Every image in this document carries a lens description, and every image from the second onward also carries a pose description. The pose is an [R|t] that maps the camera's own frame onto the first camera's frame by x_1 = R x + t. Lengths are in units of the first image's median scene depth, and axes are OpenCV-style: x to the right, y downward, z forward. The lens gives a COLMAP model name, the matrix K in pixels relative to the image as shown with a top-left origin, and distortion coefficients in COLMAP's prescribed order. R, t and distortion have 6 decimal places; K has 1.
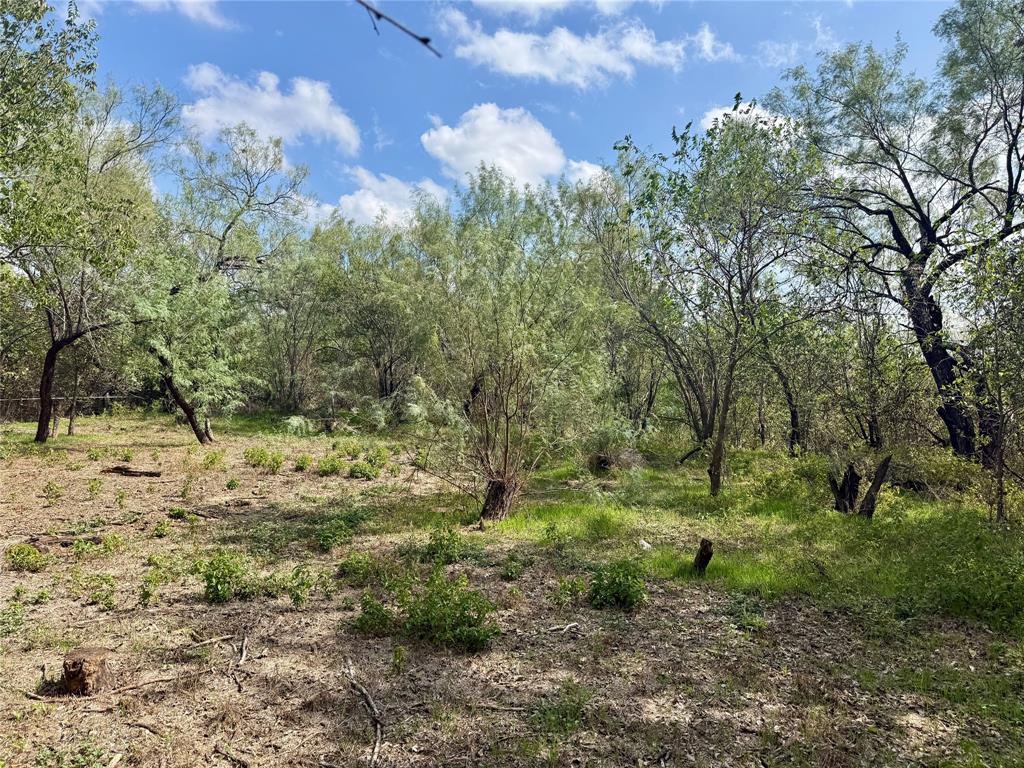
lens RADIAL K [[712.9, 0, 514.3], [0, 712.9, 383.3], [0, 0, 1]] dist [-0.005499, -0.010409]
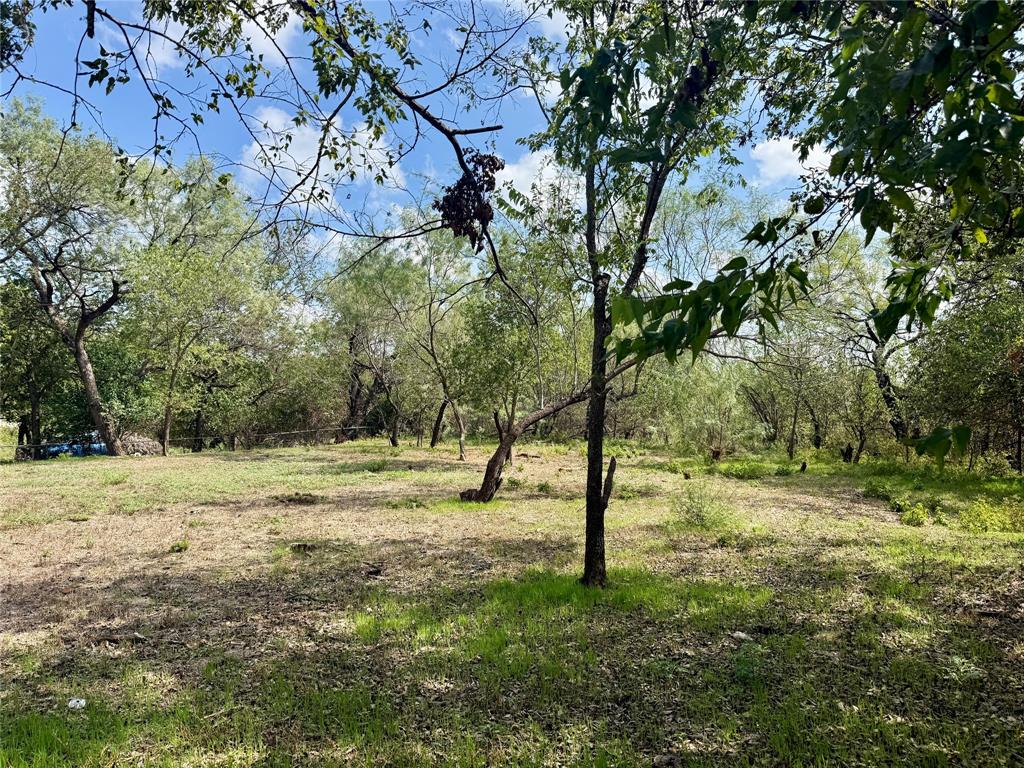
lens RADIAL K [[712.9, 0, 511.8], [0, 712.9, 384.7], [0, 0, 1]] dist [-0.005499, -0.010409]
pose [[0.999850, -0.017305, -0.000120, -0.450958], [0.017290, 0.999214, -0.035672, -0.013716], [0.000737, 0.035665, 0.999364, -0.960687]]
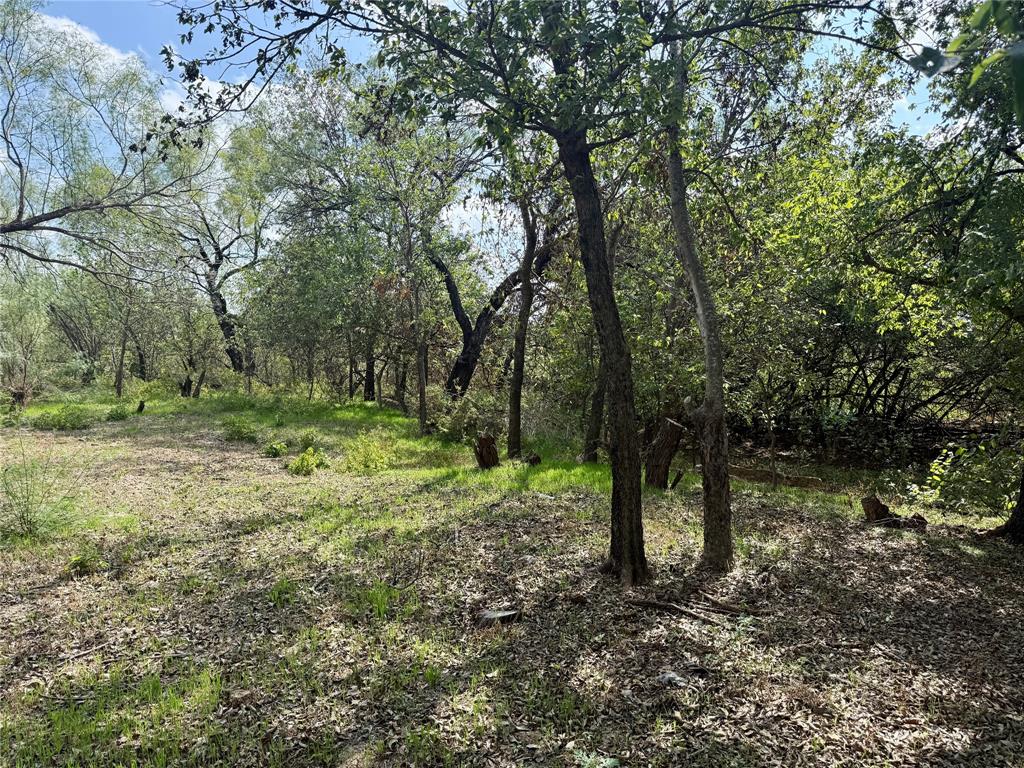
lens RADIAL K [[712.9, 0, 508.1], [0, 712.9, 385.4], [0, 0, 1]] dist [-0.005499, -0.010409]
pose [[0.618729, -0.062936, 0.783080, -0.414971], [0.001664, 0.996889, 0.078805, -0.017277], [-0.785603, -0.047456, 0.616909, -0.735754]]
